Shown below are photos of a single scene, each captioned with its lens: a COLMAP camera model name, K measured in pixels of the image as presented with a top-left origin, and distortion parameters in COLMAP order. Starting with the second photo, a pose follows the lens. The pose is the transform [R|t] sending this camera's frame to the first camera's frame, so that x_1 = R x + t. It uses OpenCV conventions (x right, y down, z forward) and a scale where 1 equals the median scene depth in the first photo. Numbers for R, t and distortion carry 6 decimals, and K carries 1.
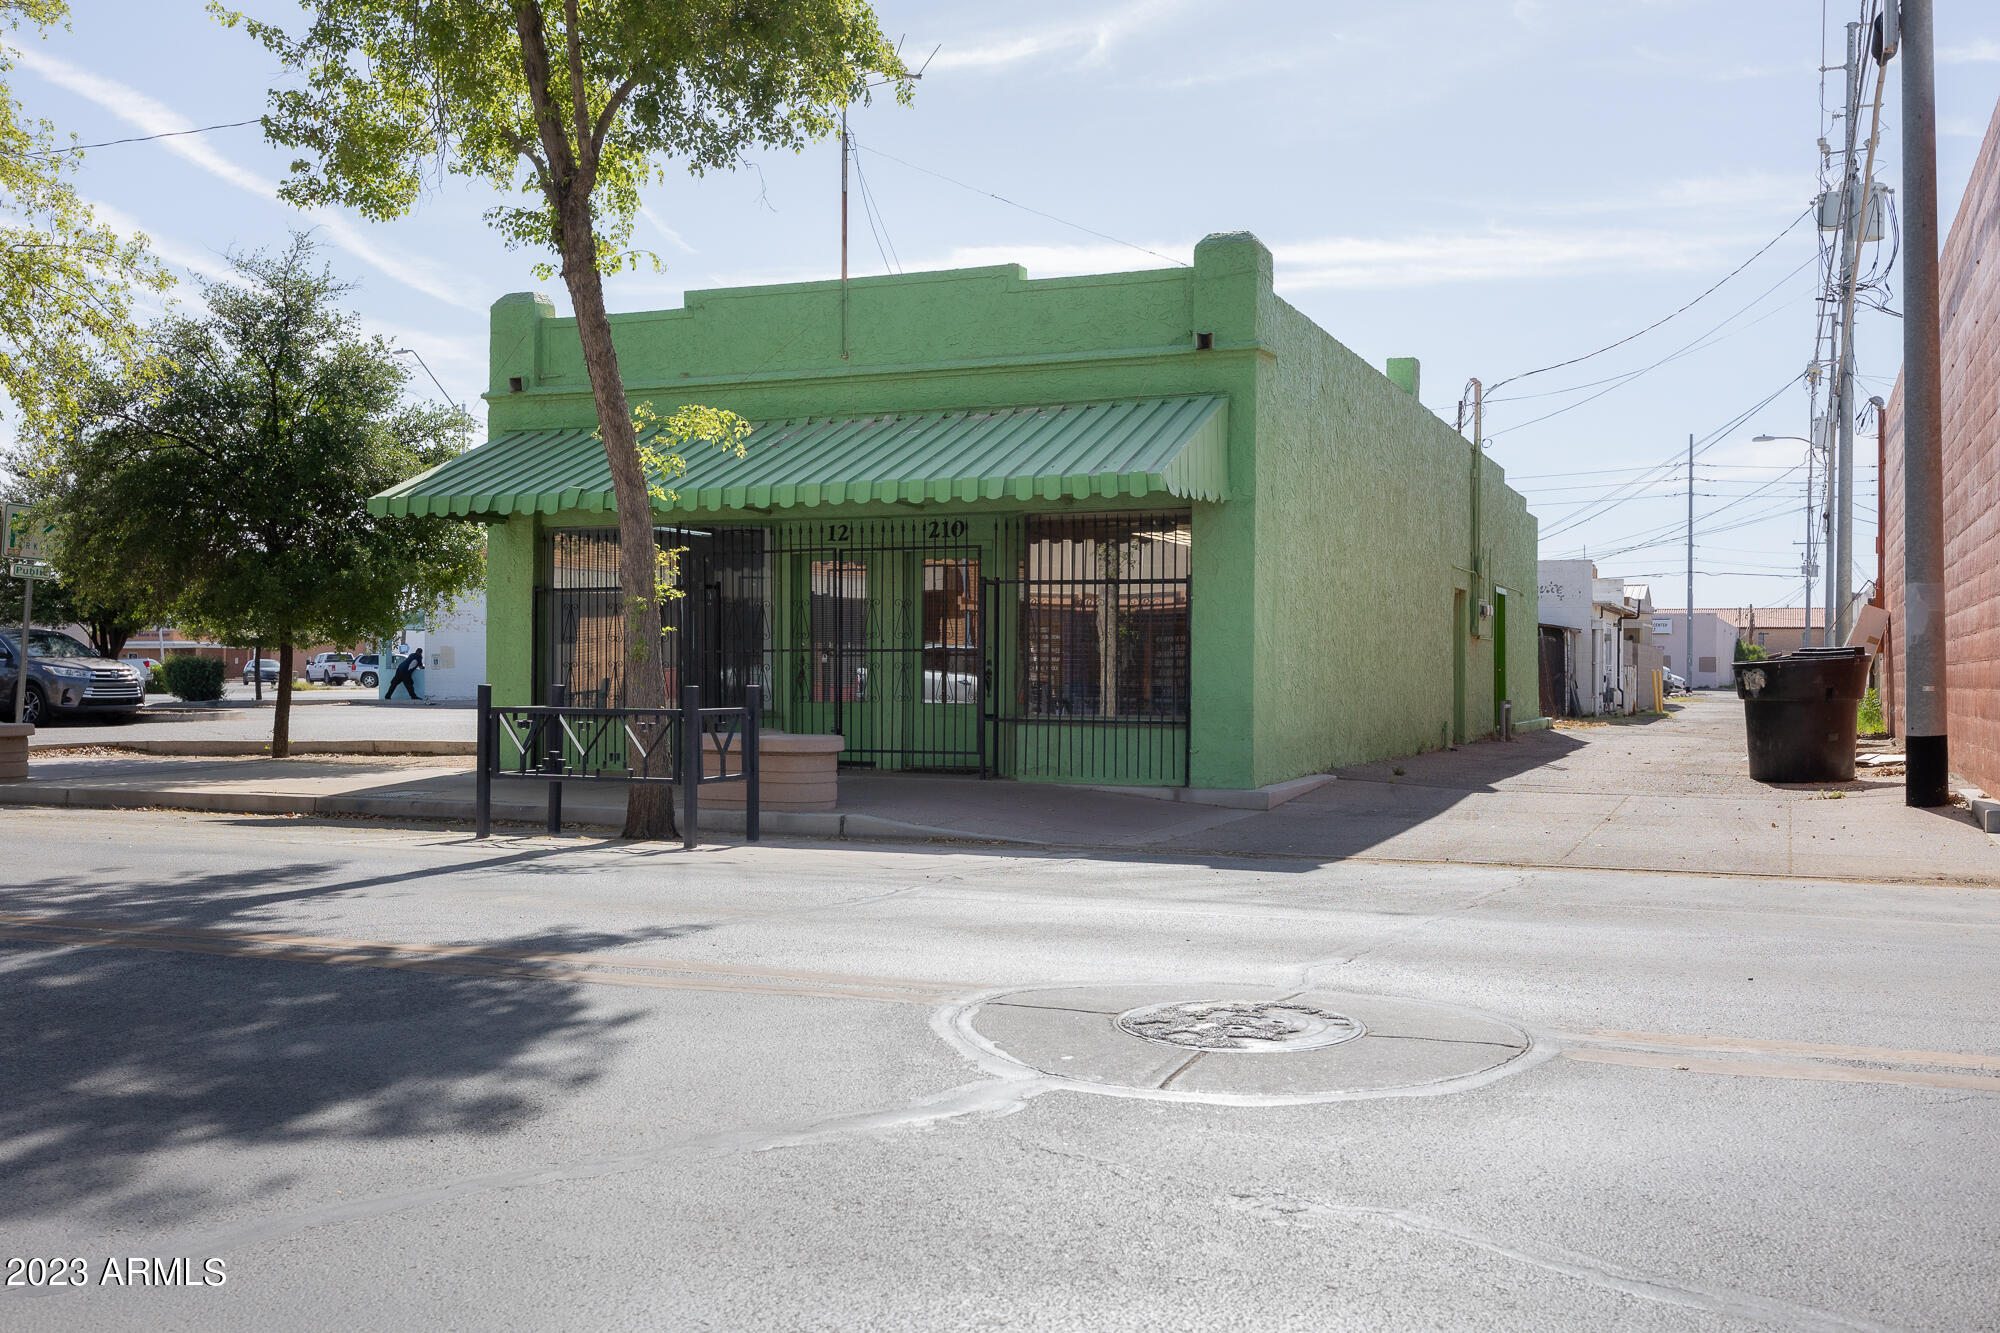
lens RADIAL K [[1968.9, 0, 990.2], [0, 1968.9, 665.8], [0, 0, 1]] dist [0.025504, 0.000000]
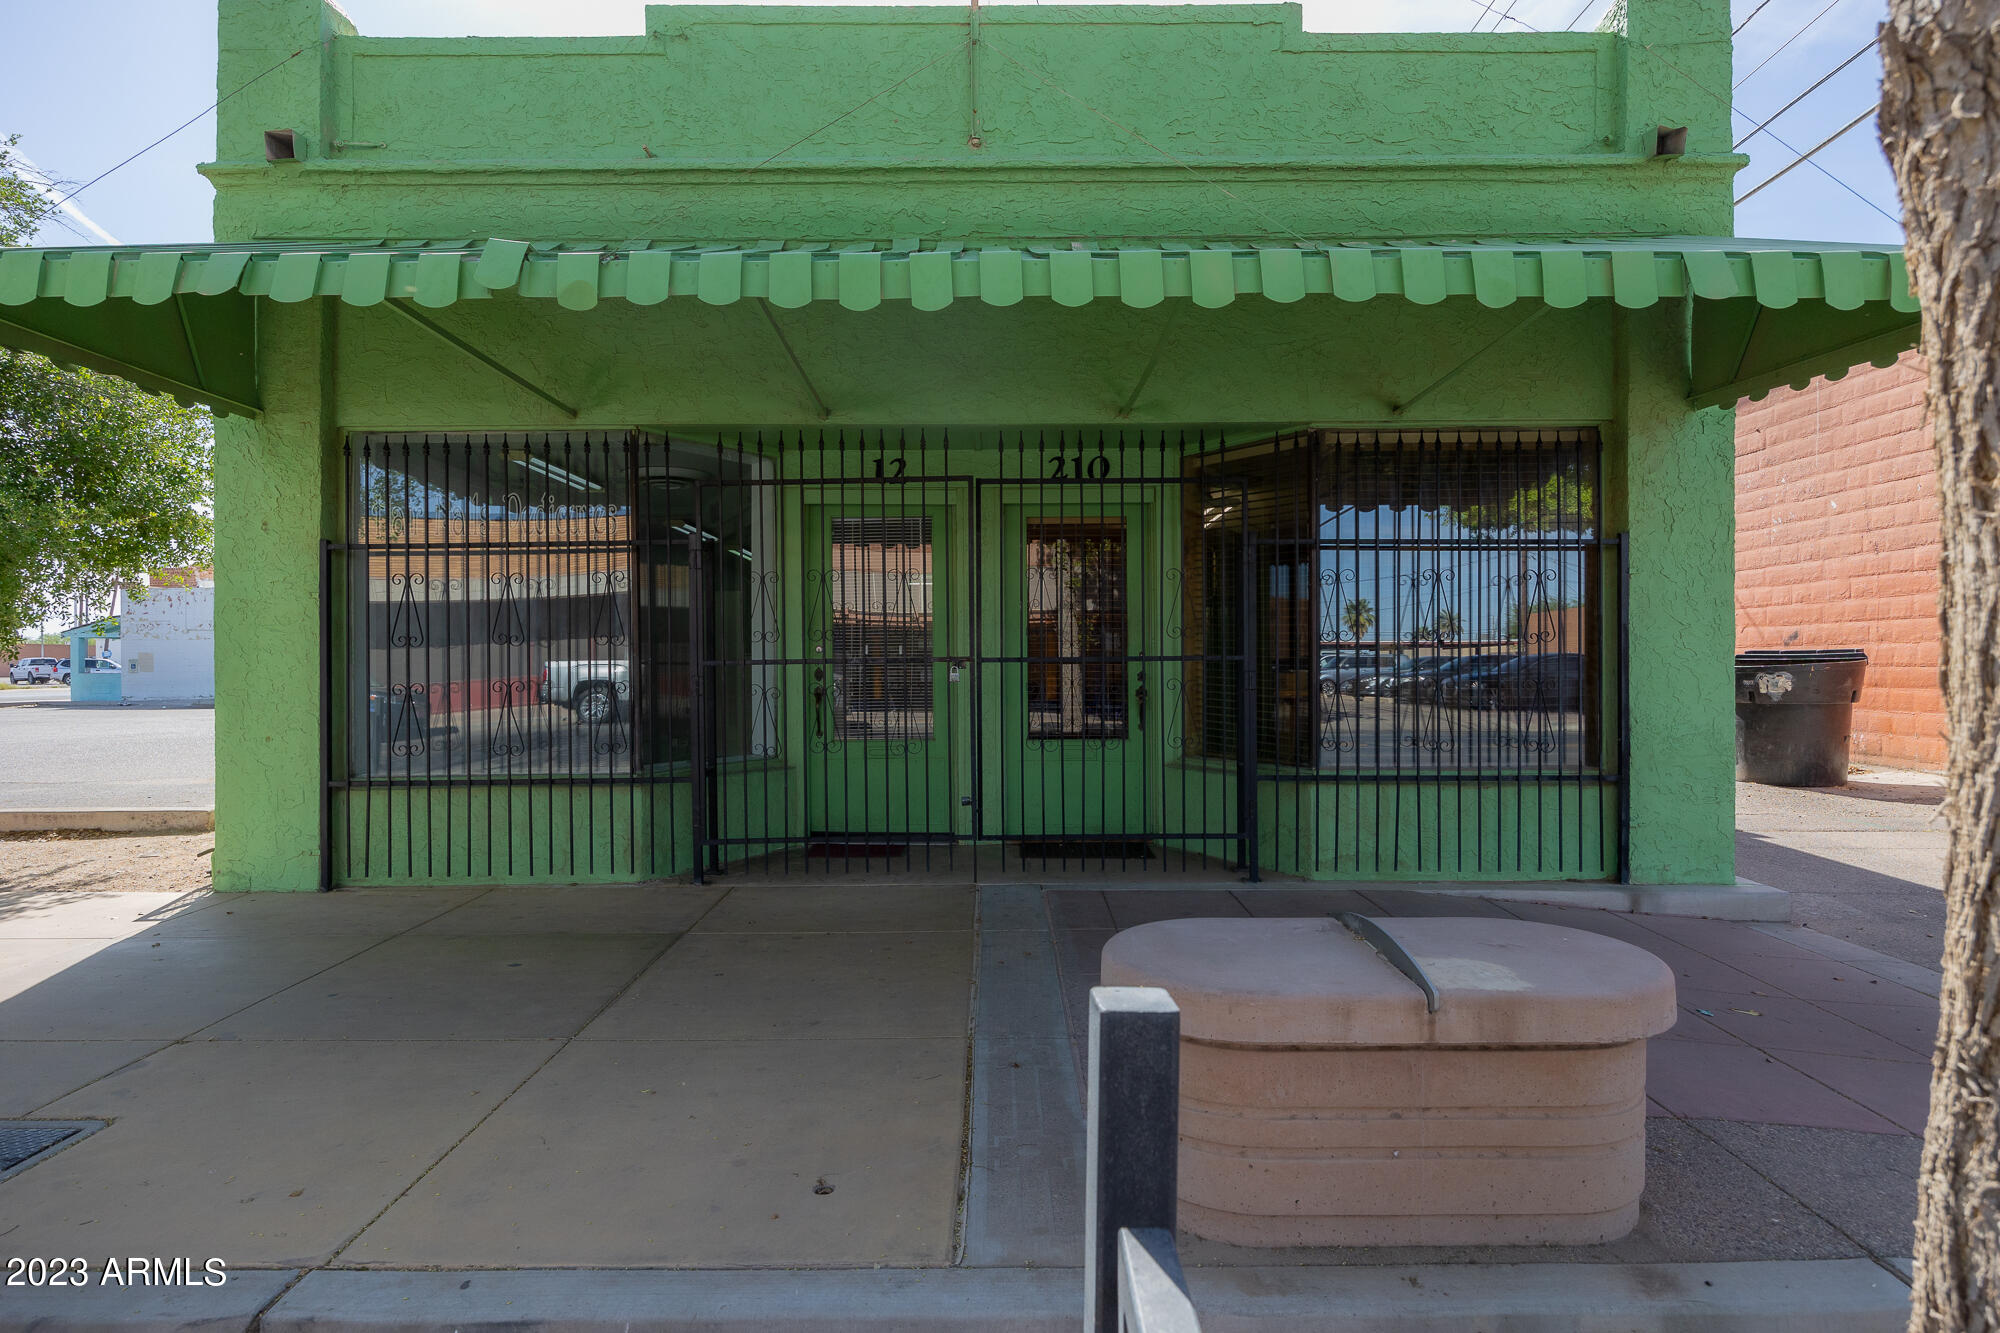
lens RADIAL K [[1064.2, 0, 994.4], [0, 1064.2, 668.5], [0, 0, 1]] dist [-0.004633, 0.000454]
pose [[0.919663, -0.009342, 0.392597, -0.189399], [0.006679, 0.999944, 0.008150, -0.007596], [-0.392651, -0.004873, 0.919675, 0.711440]]
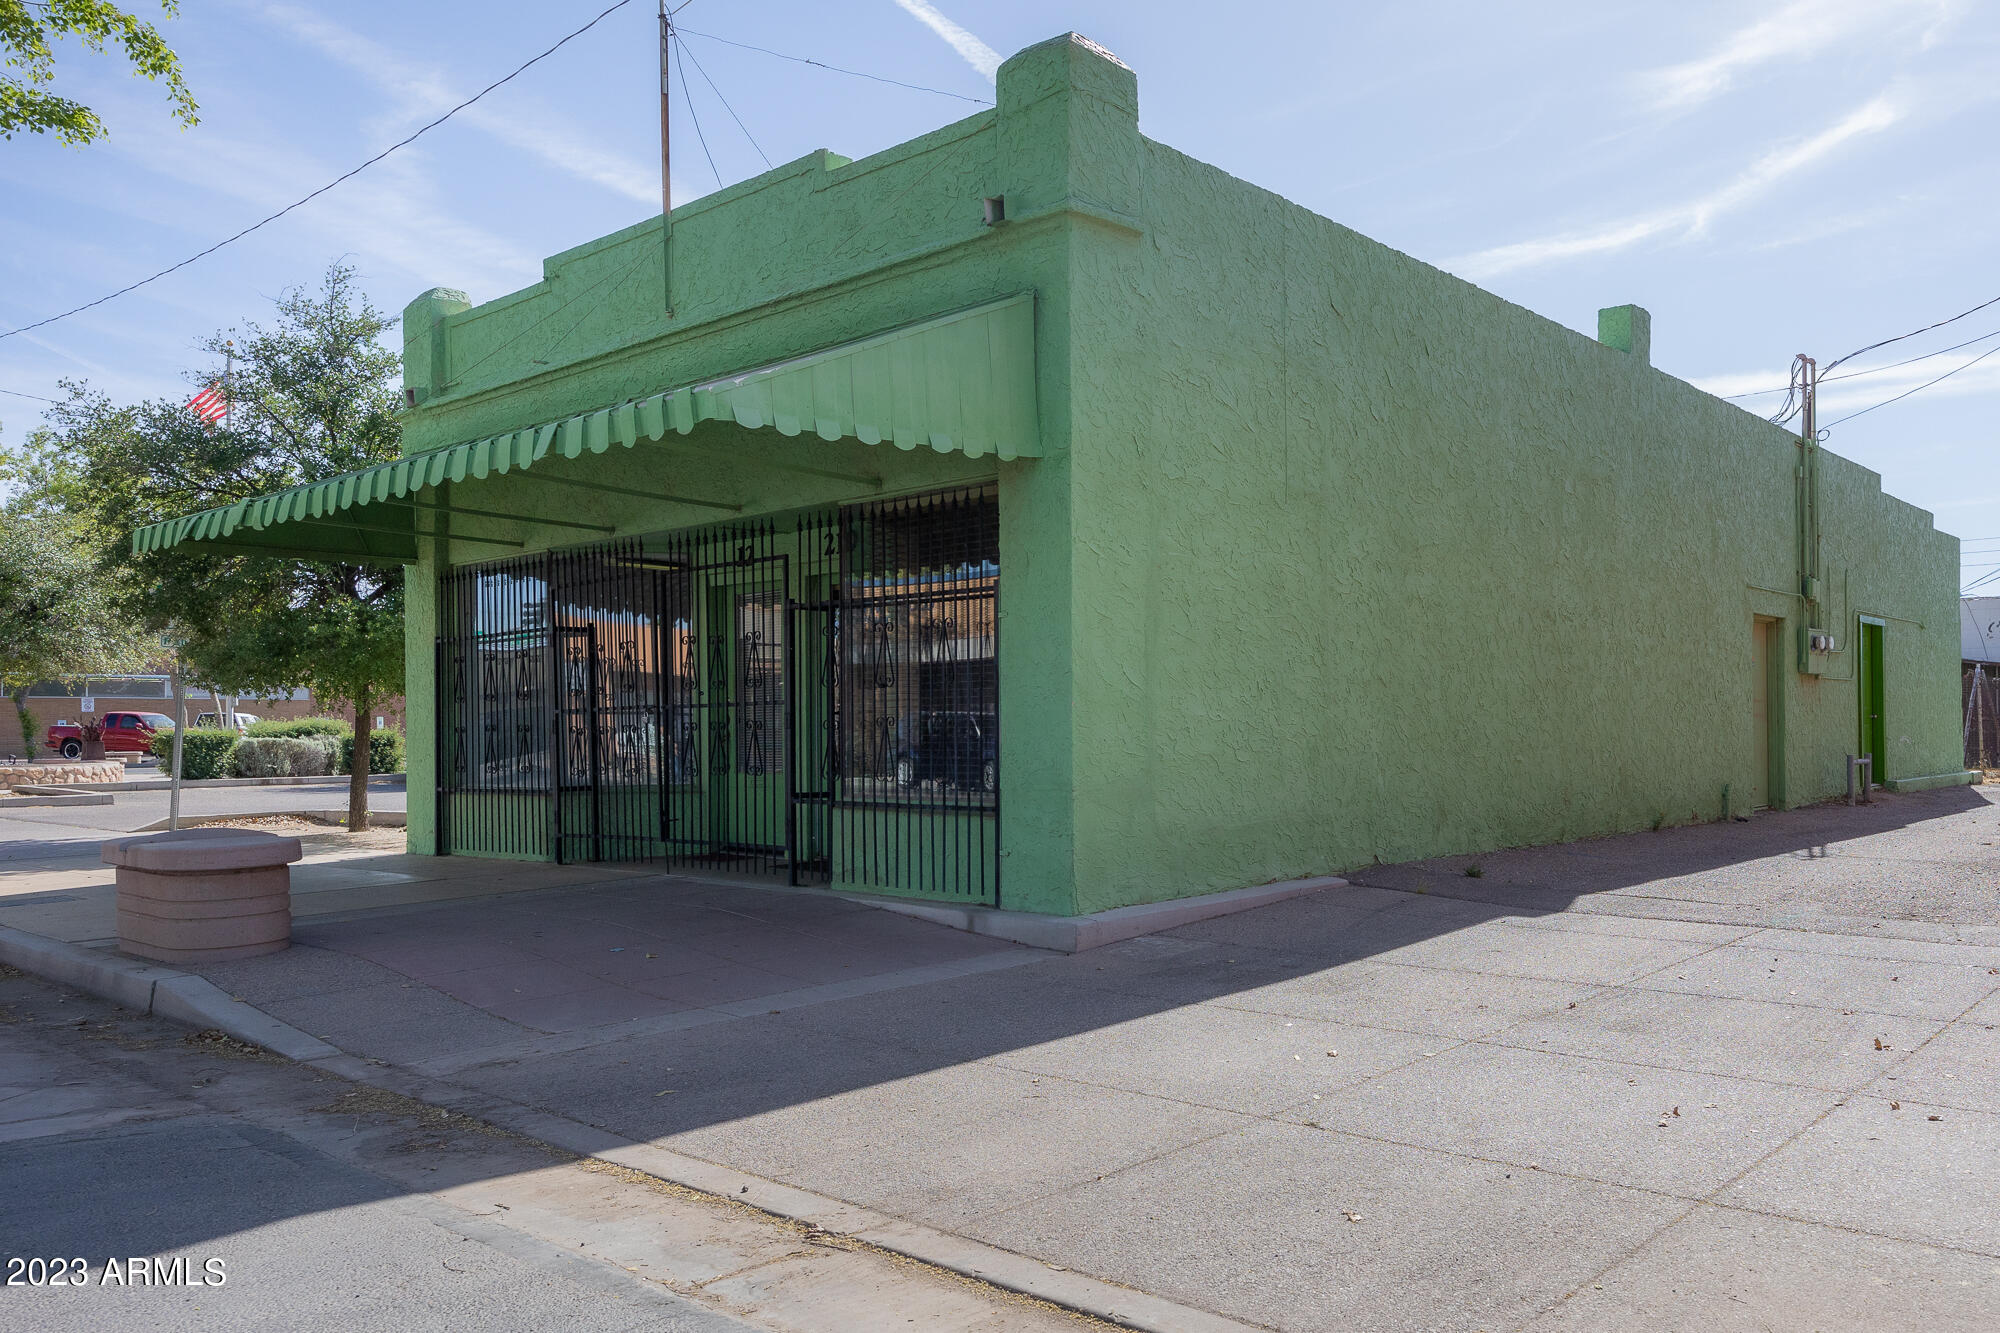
lens RADIAL K [[1539.8, 0, 1191.5], [0, 1539.8, 732.3], [0, 0, 1]] dist [0.011567, 0.006256]
pose [[0.957434, -0.012707, -0.288374, 0.282225], [0.014761, 0.999879, 0.004951, 0.002205], [0.288276, -0.008997, 0.957505, 0.490202]]
